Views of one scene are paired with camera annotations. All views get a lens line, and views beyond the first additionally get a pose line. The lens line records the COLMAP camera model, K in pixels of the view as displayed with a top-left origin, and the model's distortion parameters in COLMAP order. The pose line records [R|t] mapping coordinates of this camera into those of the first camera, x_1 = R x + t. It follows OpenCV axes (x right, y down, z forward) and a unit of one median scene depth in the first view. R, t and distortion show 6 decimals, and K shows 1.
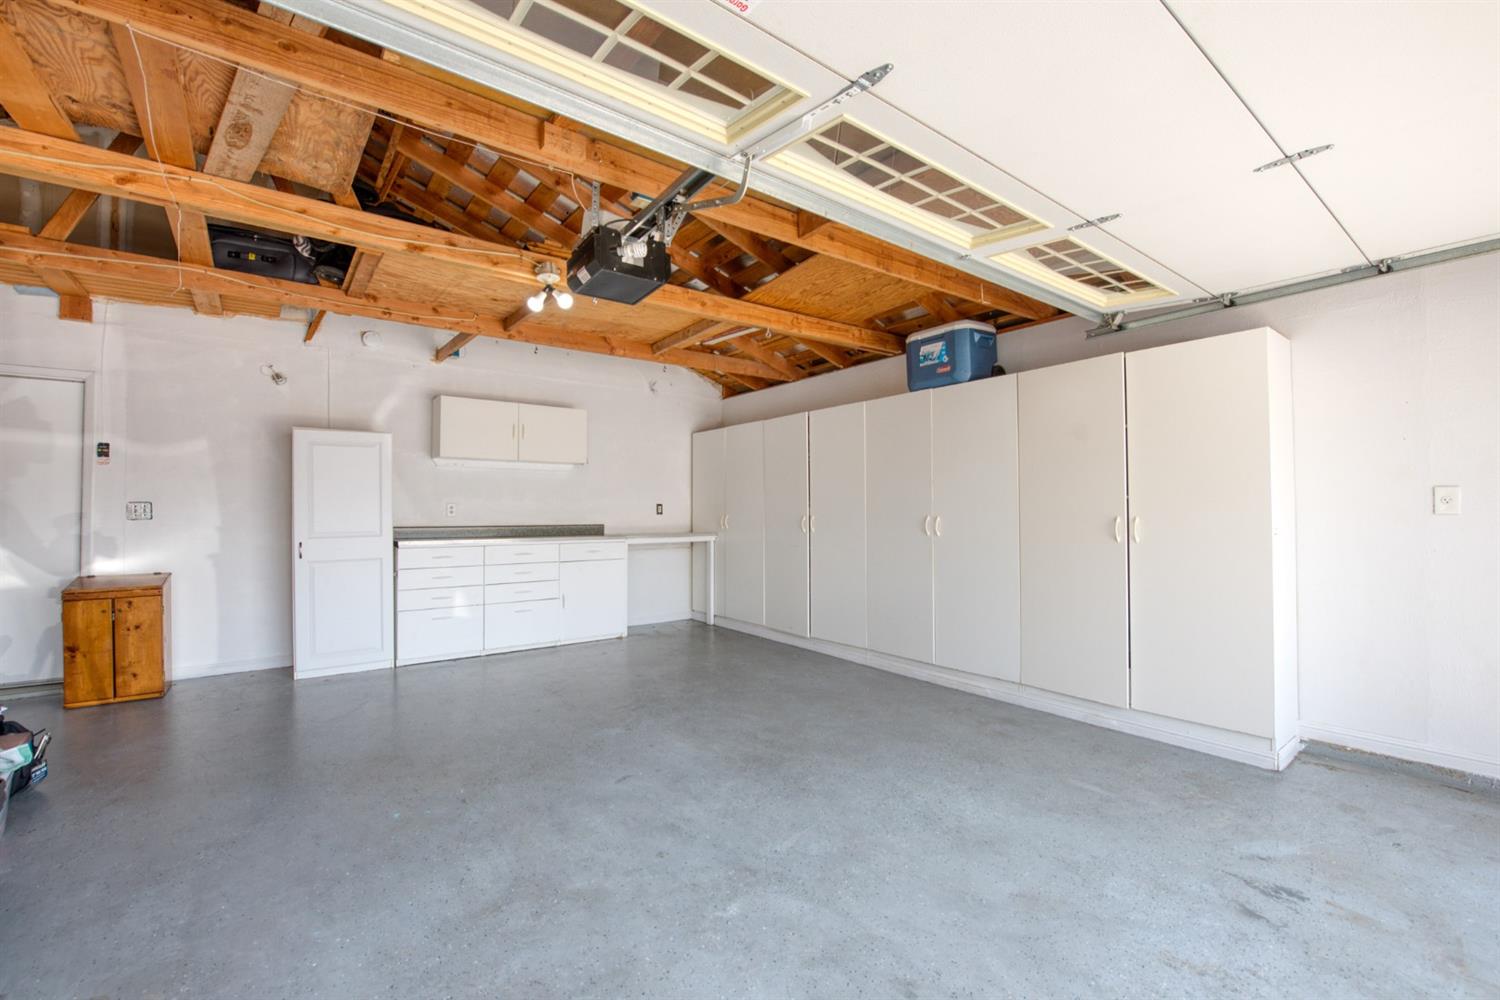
lens RADIAL K [[634.8, 0, 745.9], [0, 634.8, 494.1], [0, 0, 1]] dist [-0.034047, -0.000055]
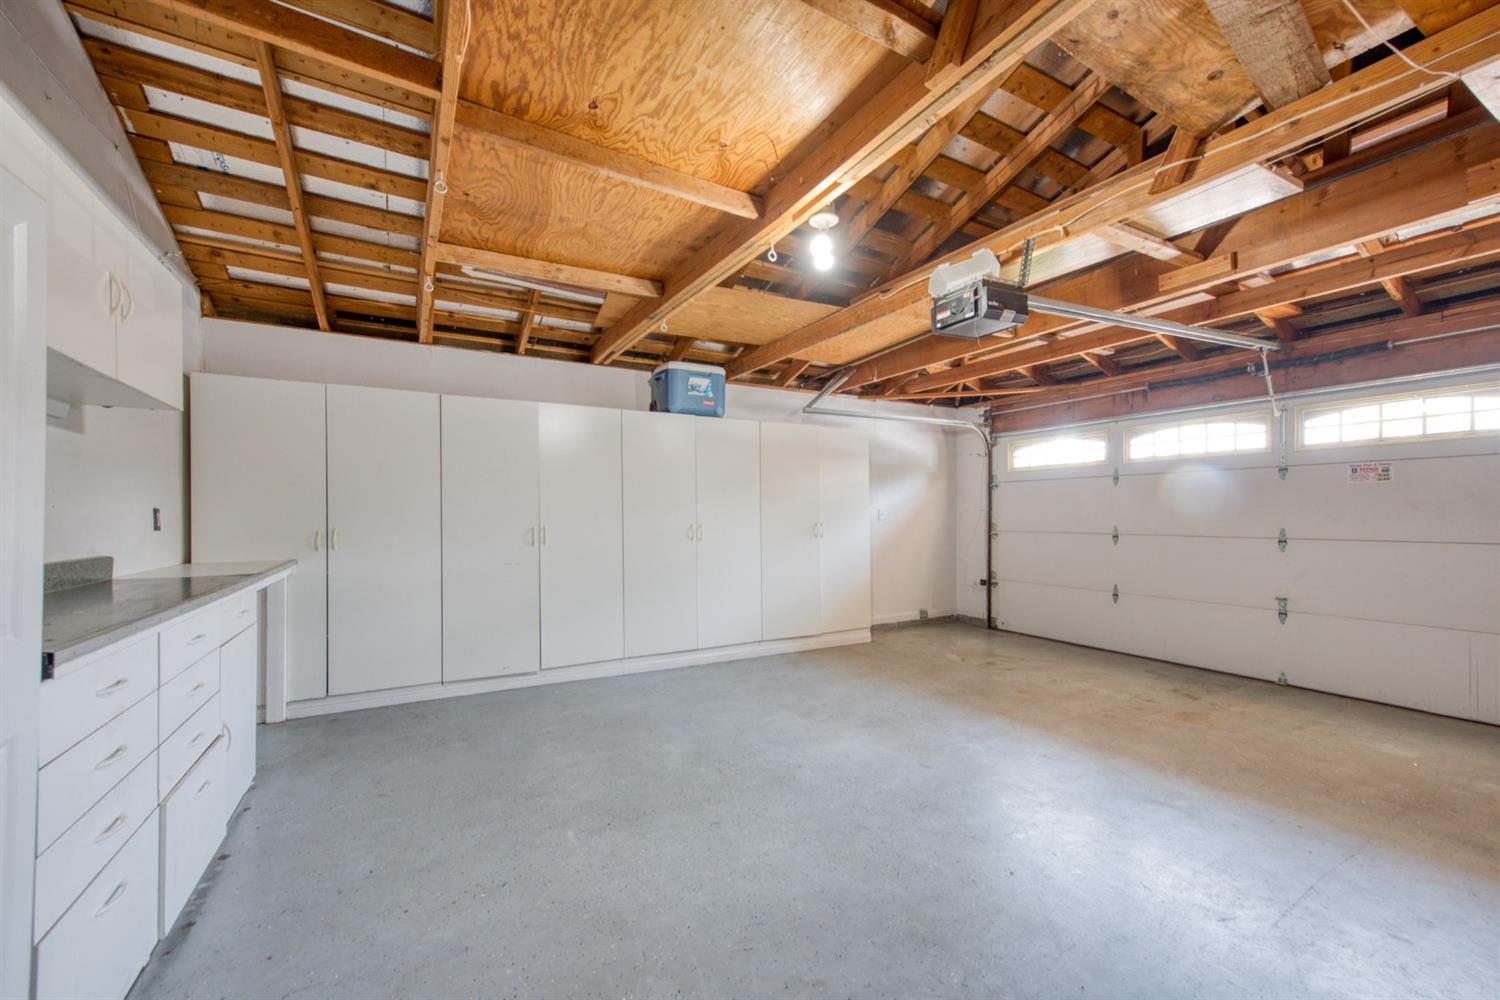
lens RADIAL K [[600.7, 0, 747.3], [0, 600.7, 502.2], [0, 0, 1]] dist [-0.001865, -0.000048]
pose [[0.139177, 0.026790, 0.989905, -0.997355], [-0.009960, 0.999621, -0.025653, 0.028813], [-0.990217, -0.006289, 0.139392, 0.931368]]
